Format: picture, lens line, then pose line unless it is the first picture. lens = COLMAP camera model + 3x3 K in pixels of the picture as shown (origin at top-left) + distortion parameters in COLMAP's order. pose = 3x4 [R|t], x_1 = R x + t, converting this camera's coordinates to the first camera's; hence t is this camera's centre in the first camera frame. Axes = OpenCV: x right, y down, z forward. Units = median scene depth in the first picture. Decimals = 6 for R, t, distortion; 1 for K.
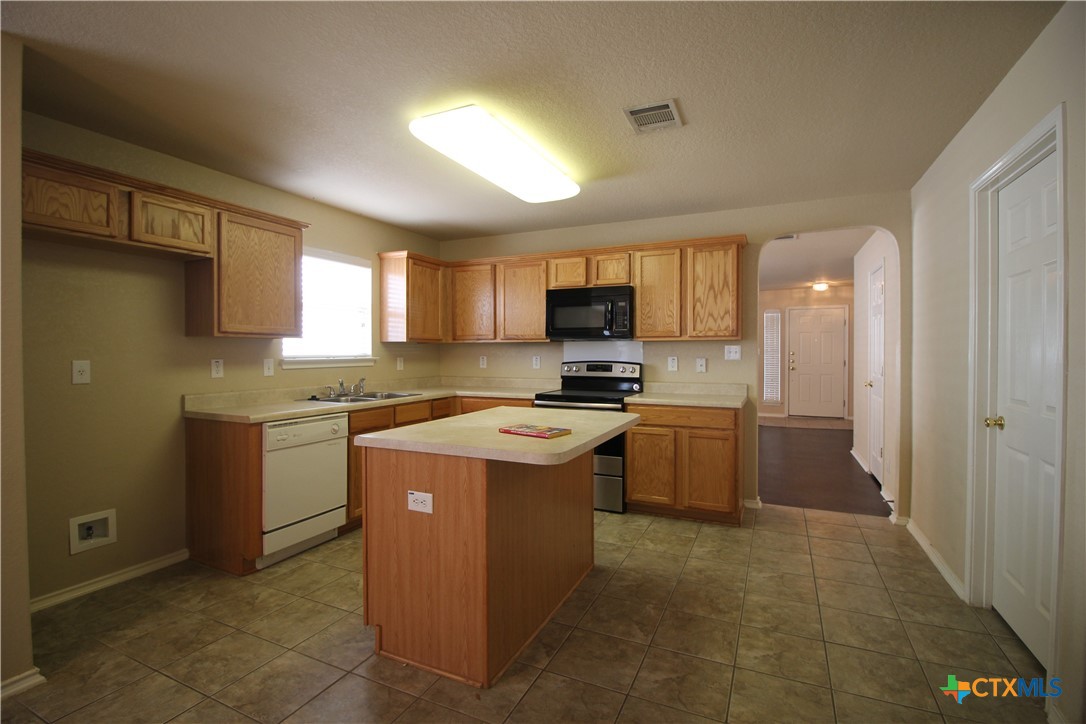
lens RADIAL K [[503.1, 0, 542.0], [0, 503.1, 356.3], [0, 0, 1]] dist [-0.031059, -0.000443]
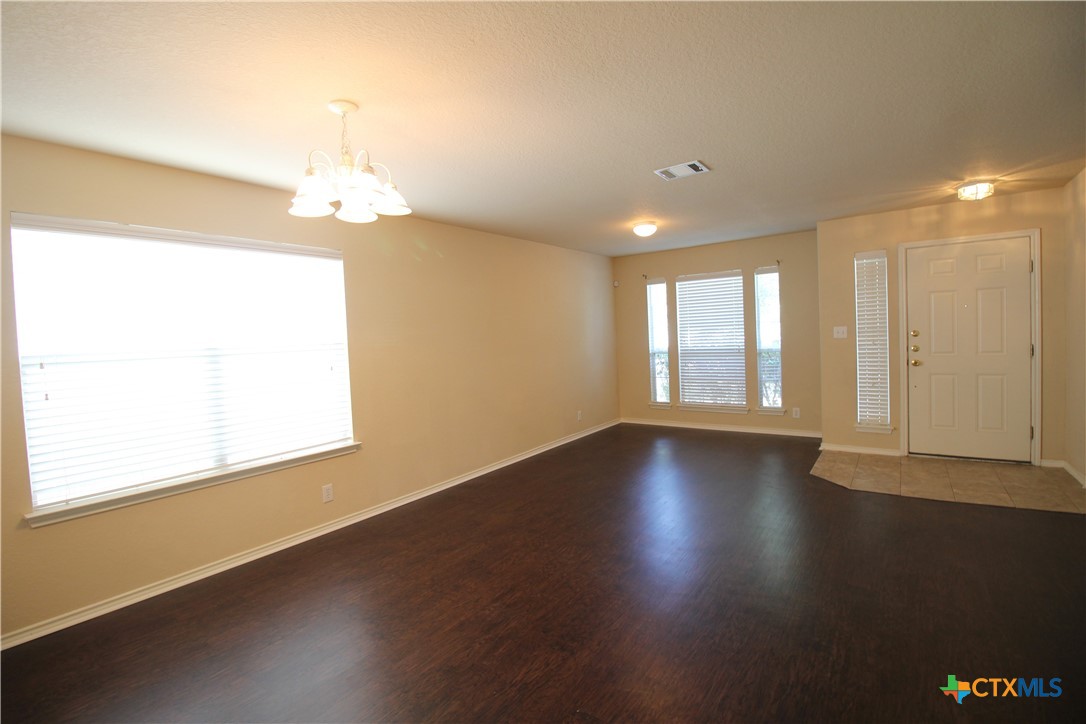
lens RADIAL K [[503.1, 0, 544.4], [0, 503.1, 362.1], [0, 0, 1]] dist [-0.031059, -0.000443]
pose [[0.984492, -0.036153, -0.171663, 0.220345], [0.042848, 0.998452, 0.035457, -0.011574], [0.170115, -0.042262, 0.984517, 0.447945]]
